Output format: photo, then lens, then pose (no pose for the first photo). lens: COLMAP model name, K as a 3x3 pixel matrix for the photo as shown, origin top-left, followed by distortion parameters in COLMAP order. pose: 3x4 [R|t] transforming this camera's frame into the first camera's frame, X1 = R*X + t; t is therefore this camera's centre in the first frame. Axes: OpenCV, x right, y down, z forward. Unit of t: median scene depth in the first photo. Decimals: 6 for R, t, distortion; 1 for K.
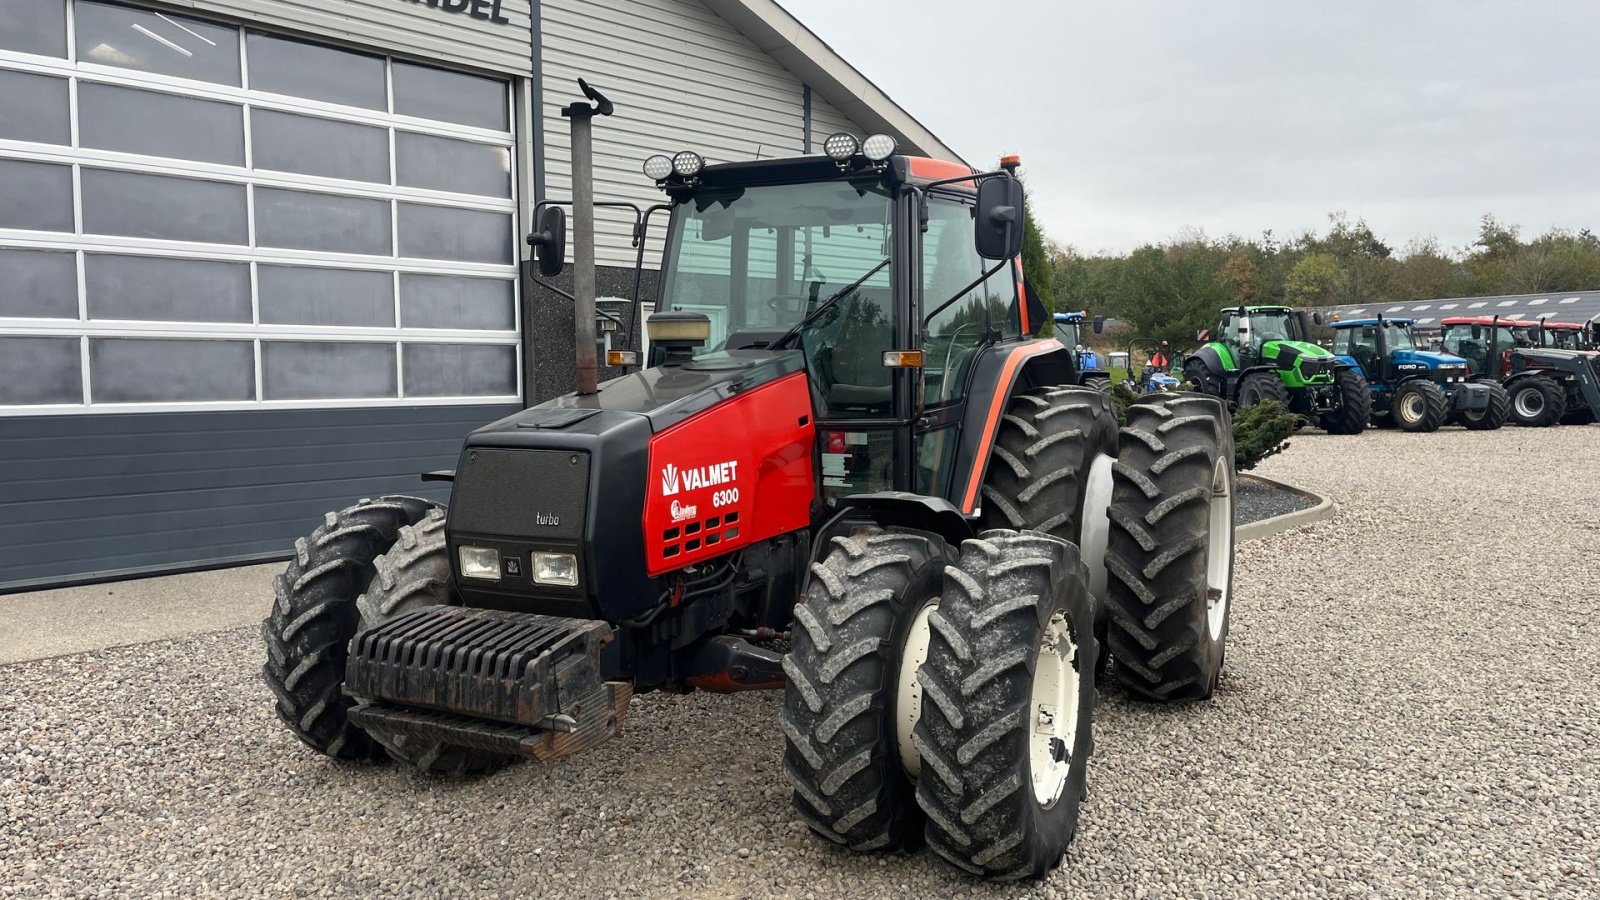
lens RADIAL K [[1205.9, 0, 788.1], [0, 1205.9, 453.2], [0, 0, 1]] dist [0.066645, -0.083999]
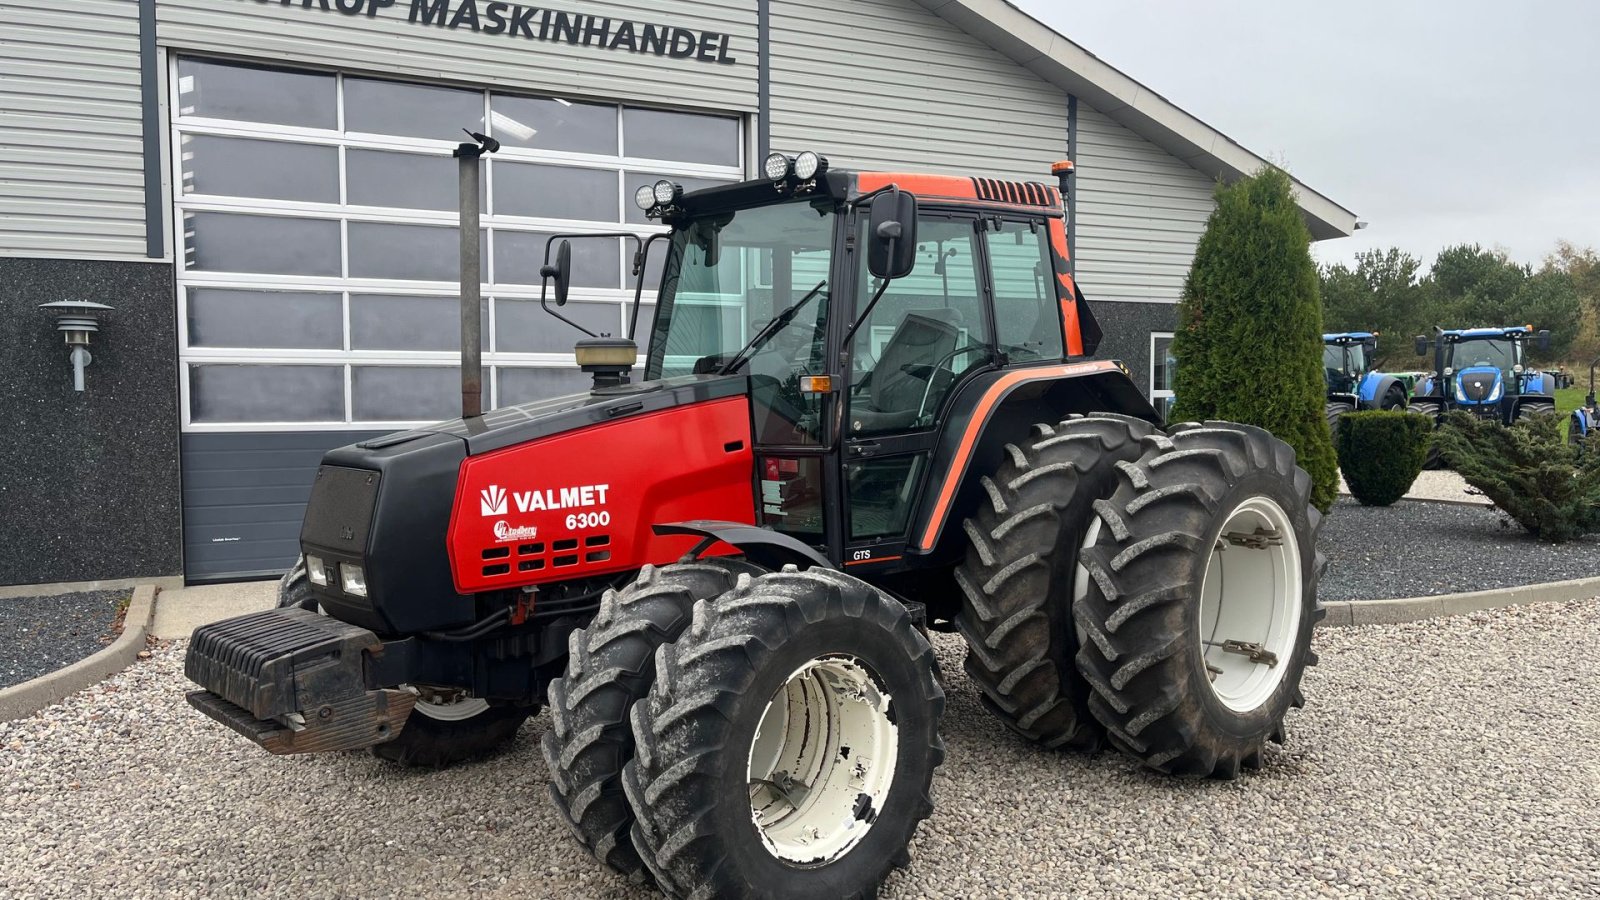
lens RADIAL K [[1205.9, 0, 787.1], [0, 1205.9, 461.1], [0, 0, 1]] dist [0.066645, -0.083999]
pose [[0.935301, 0.022427, -0.353143, 0.314259], [-0.026797, 0.999613, -0.007488, -0.006818], [0.352838, 0.016467, 0.935540, 0.072027]]
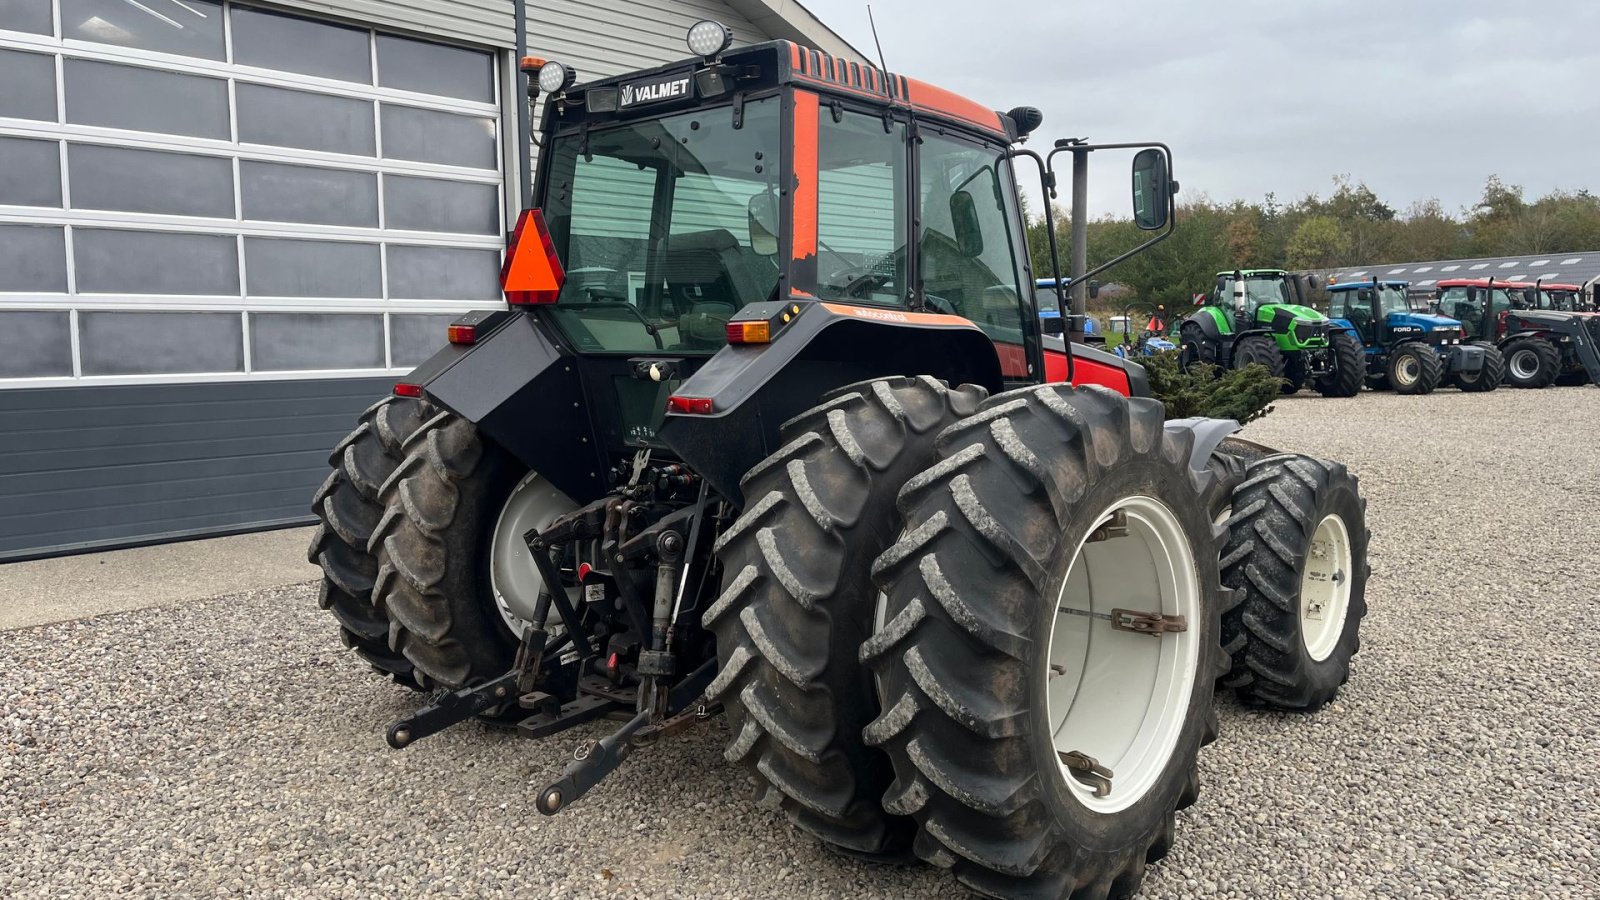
lens RADIAL K [[1205.9, 0, 791.0], [0, 1205.9, 436.6], [0, 0, 1]] dist [0.066645, -0.083999]
pose [[0.999975, -0.006906, -0.001196, 0.027616], [0.006922, 0.999880, 0.013842, -0.000539], [0.001100, -0.013850, 0.999903, -0.021462]]
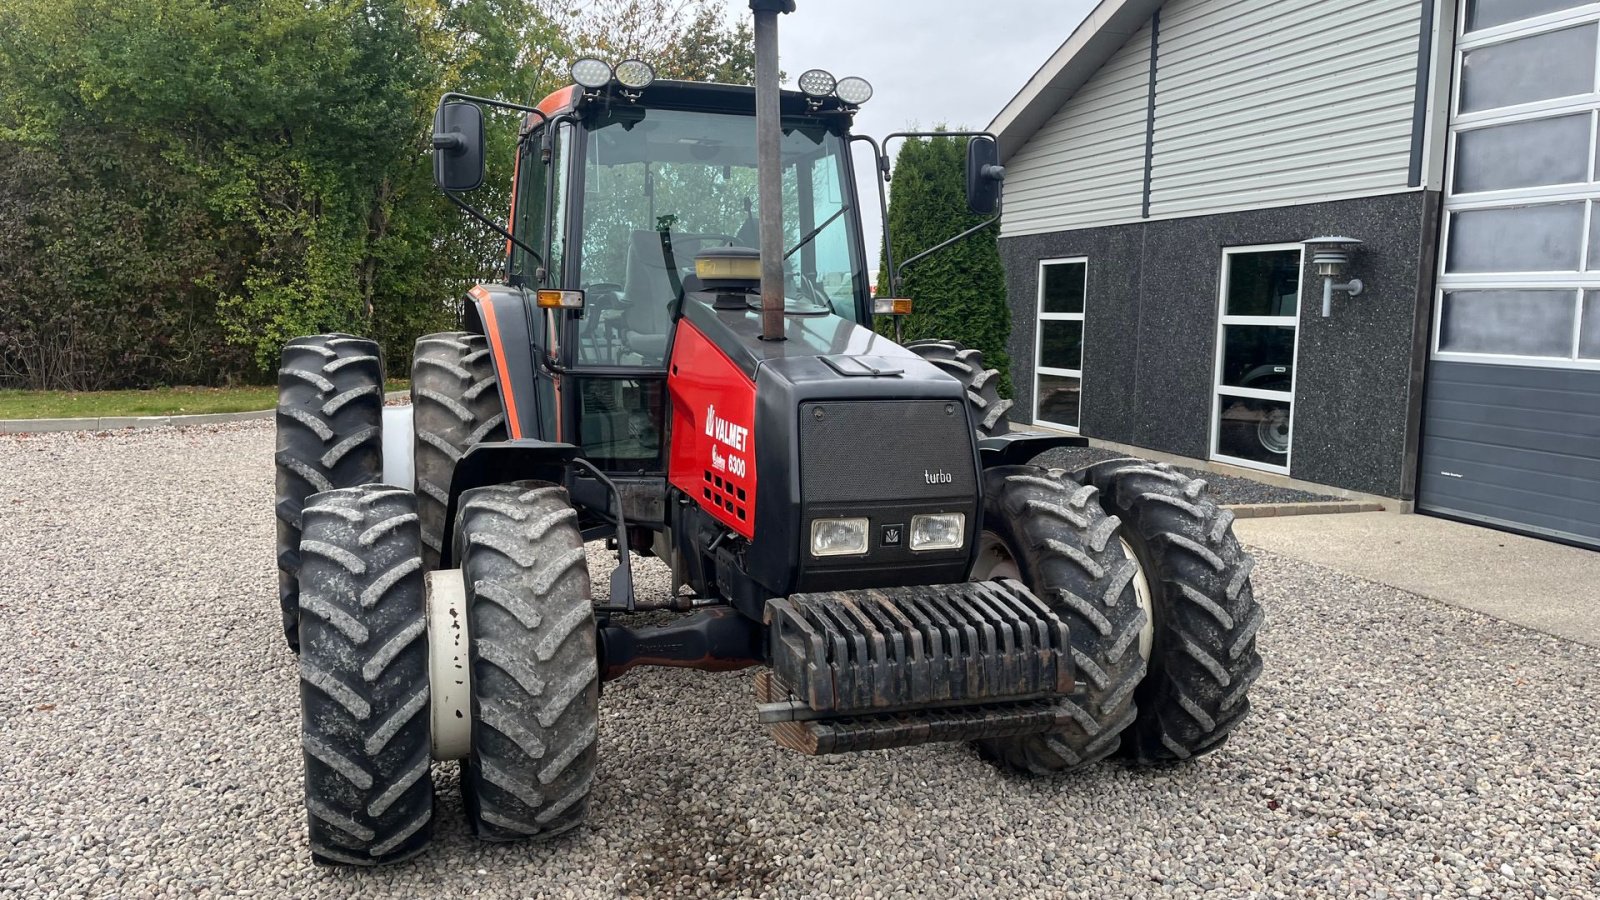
lens RADIAL K [[1205.9, 0, 806.2], [0, 1205.9, 434.7], [0, 0, 1]] dist [0.066645, -0.083999]
pose [[-0.479740, 0.087936, -0.872993, 0.758422], [-0.076563, 0.986974, 0.141491, -0.094592], [0.874064, 0.134718, -0.466759, 1.235044]]
